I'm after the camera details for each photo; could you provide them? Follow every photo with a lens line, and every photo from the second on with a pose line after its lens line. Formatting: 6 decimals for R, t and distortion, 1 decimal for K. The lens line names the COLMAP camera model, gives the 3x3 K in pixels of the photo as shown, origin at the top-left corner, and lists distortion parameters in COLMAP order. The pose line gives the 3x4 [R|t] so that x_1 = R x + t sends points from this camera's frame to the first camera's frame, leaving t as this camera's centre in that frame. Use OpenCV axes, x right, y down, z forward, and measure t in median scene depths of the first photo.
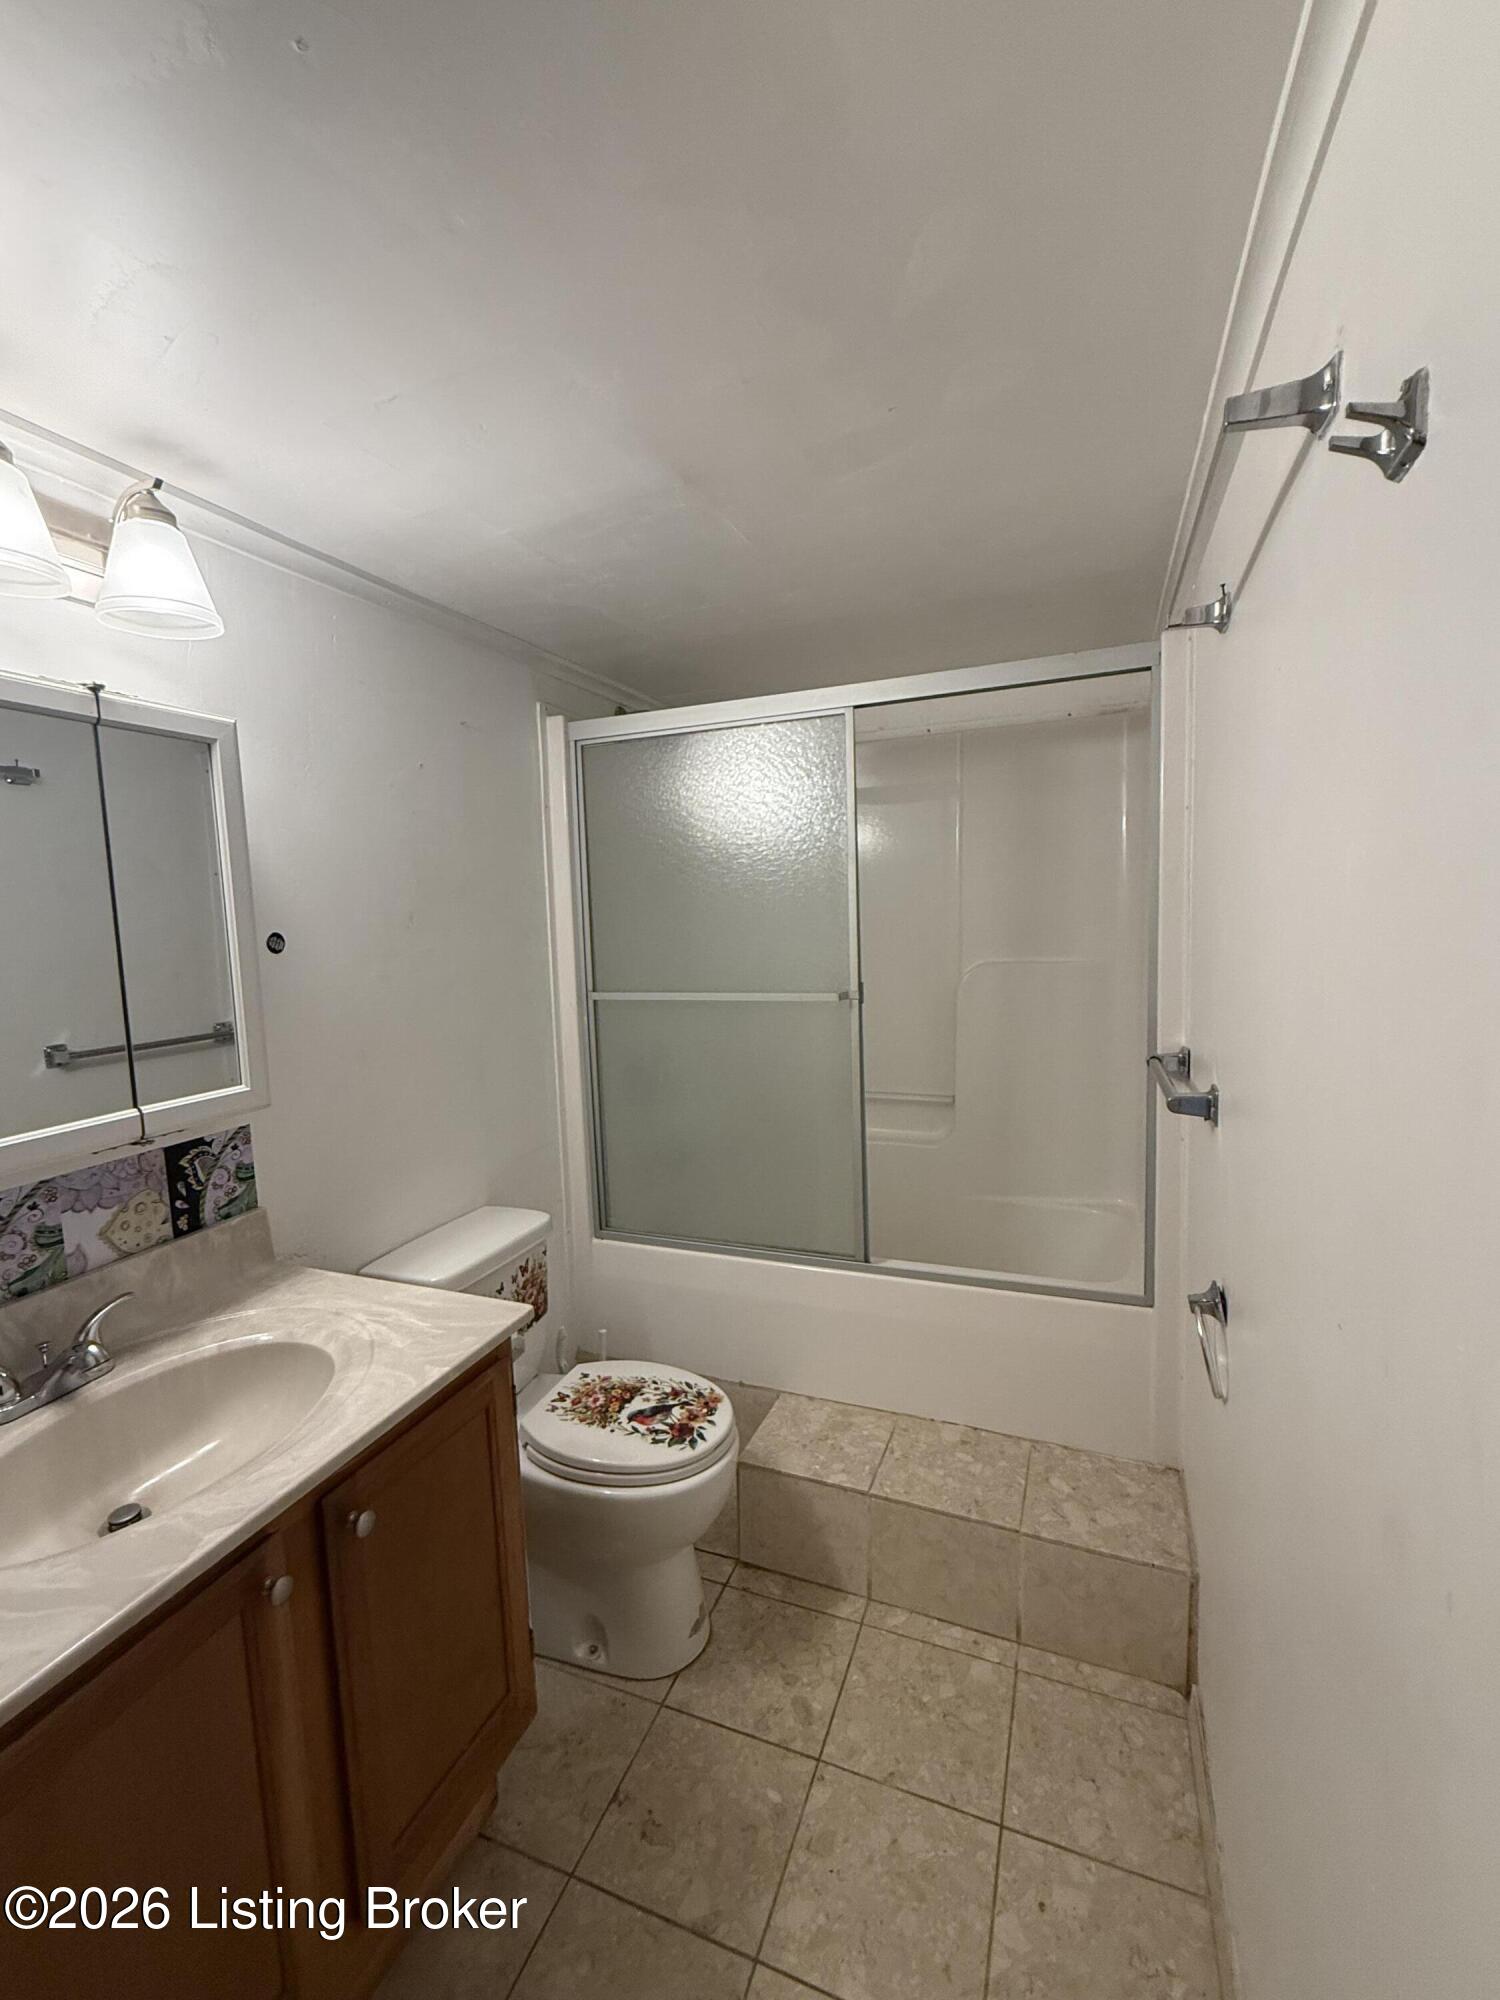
lens RADIAL K [[848.9, 0, 744.3], [0, 848.9, 995.6], [0, 0, 1]] dist [0.000992, -0.000264]
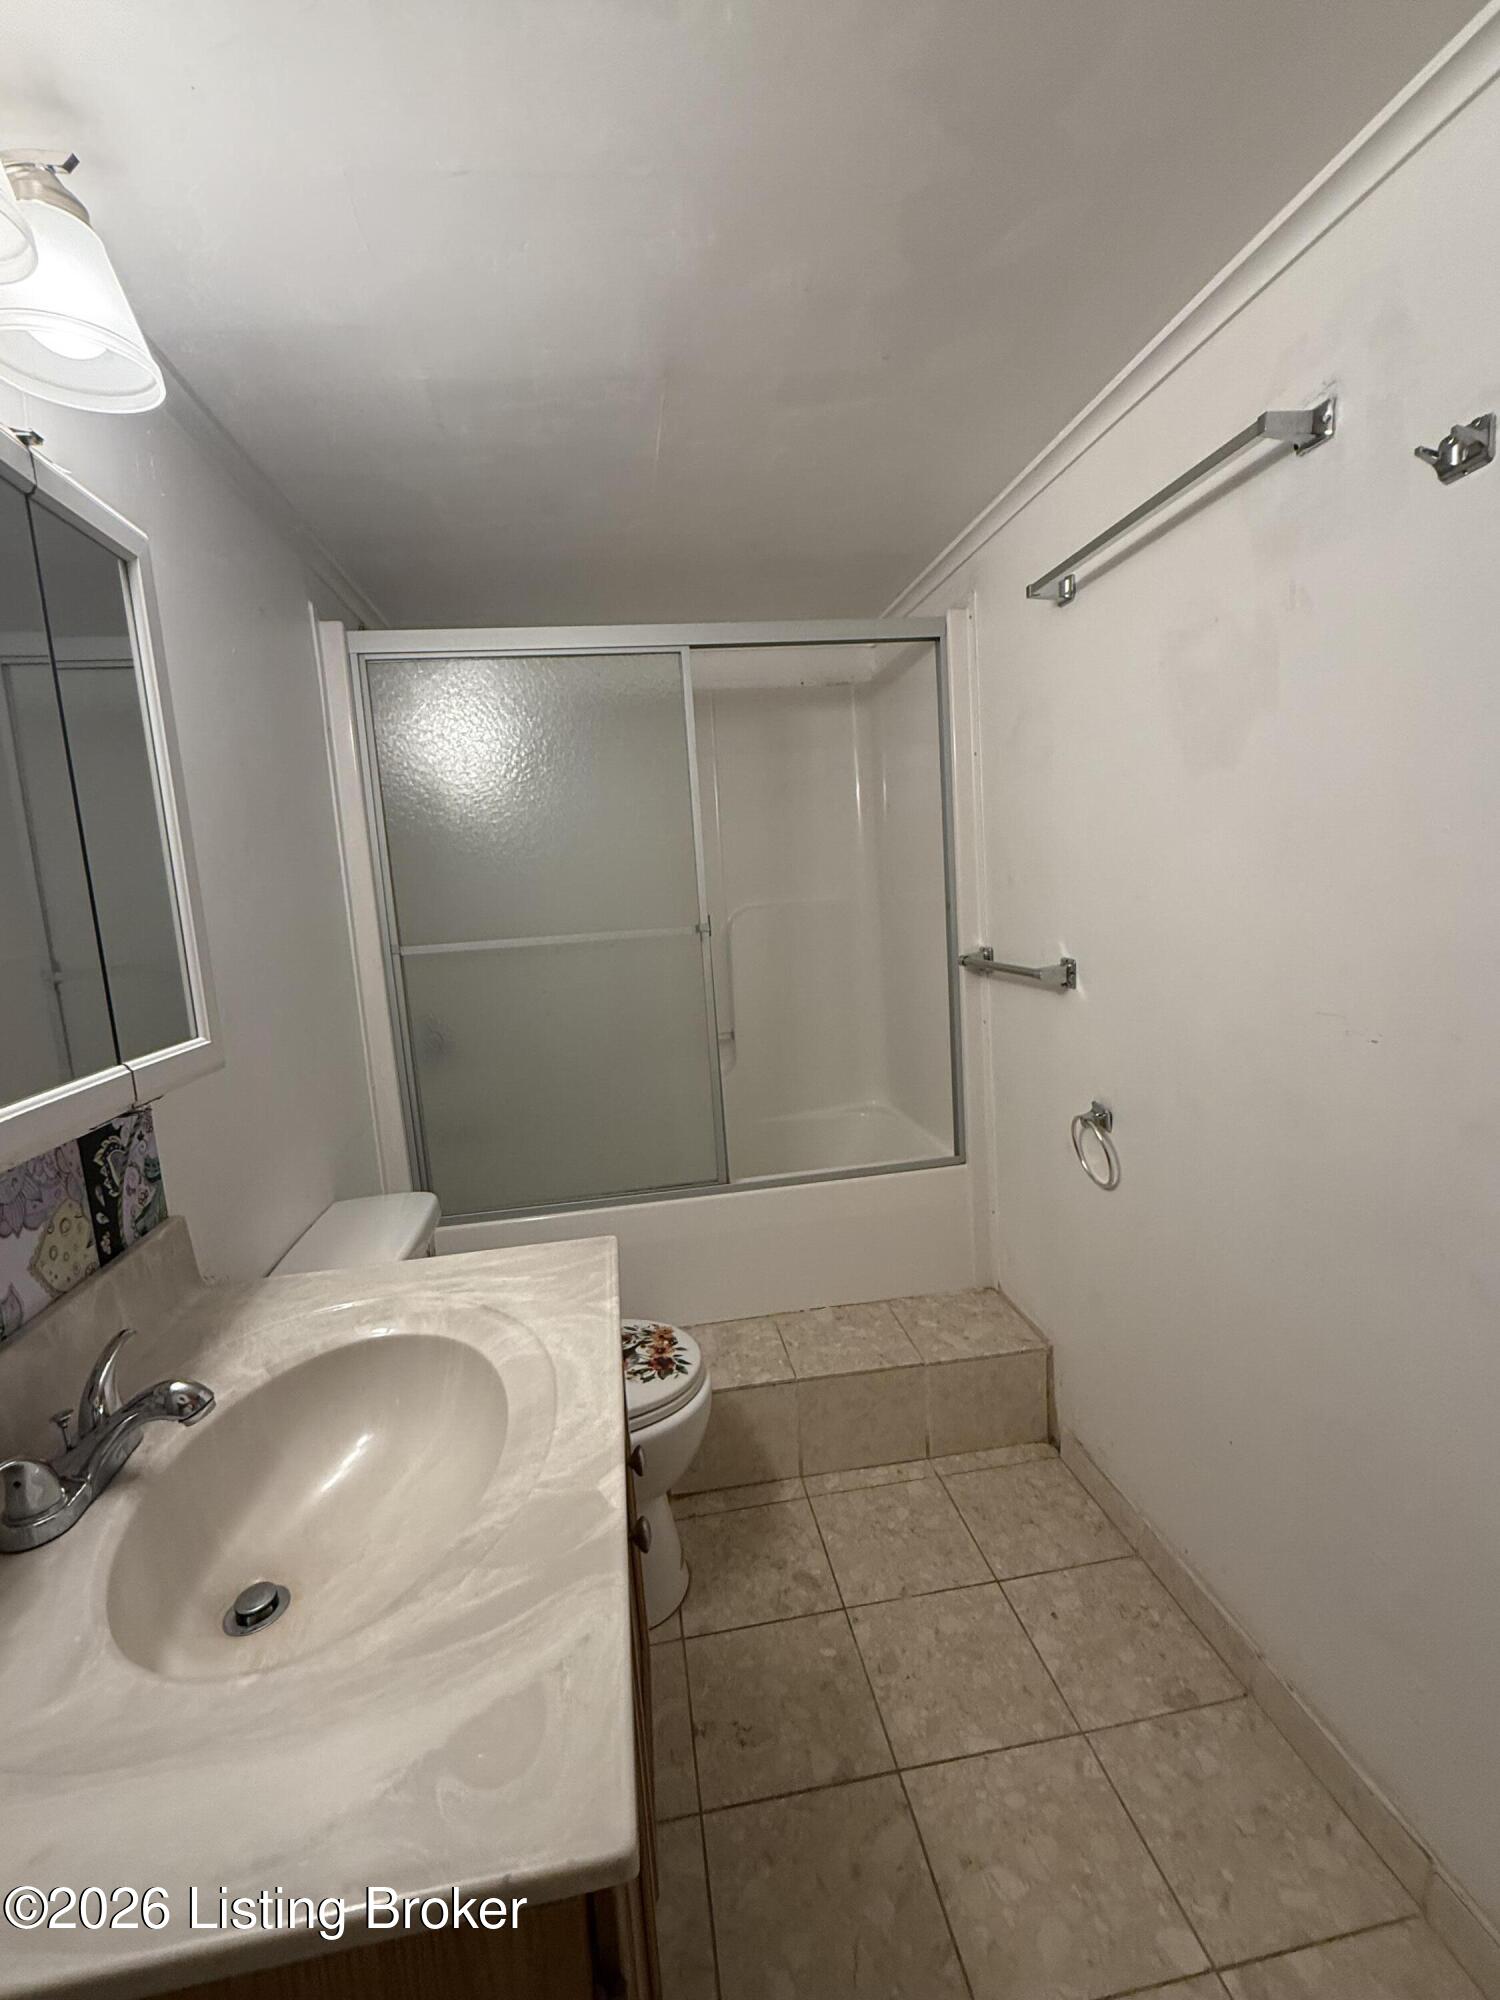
lens RADIAL K [[848.9, 0, 744.3], [0, 848.9, 995.6], [0, 0, 1]] dist [0.000992, -0.000264]
pose [[0.863966, -0.087274, 0.495929, -0.513025], [0.084325, 0.996034, 0.028380, 0.082993], [-0.496439, 0.017299, 0.867899, 0.114357]]
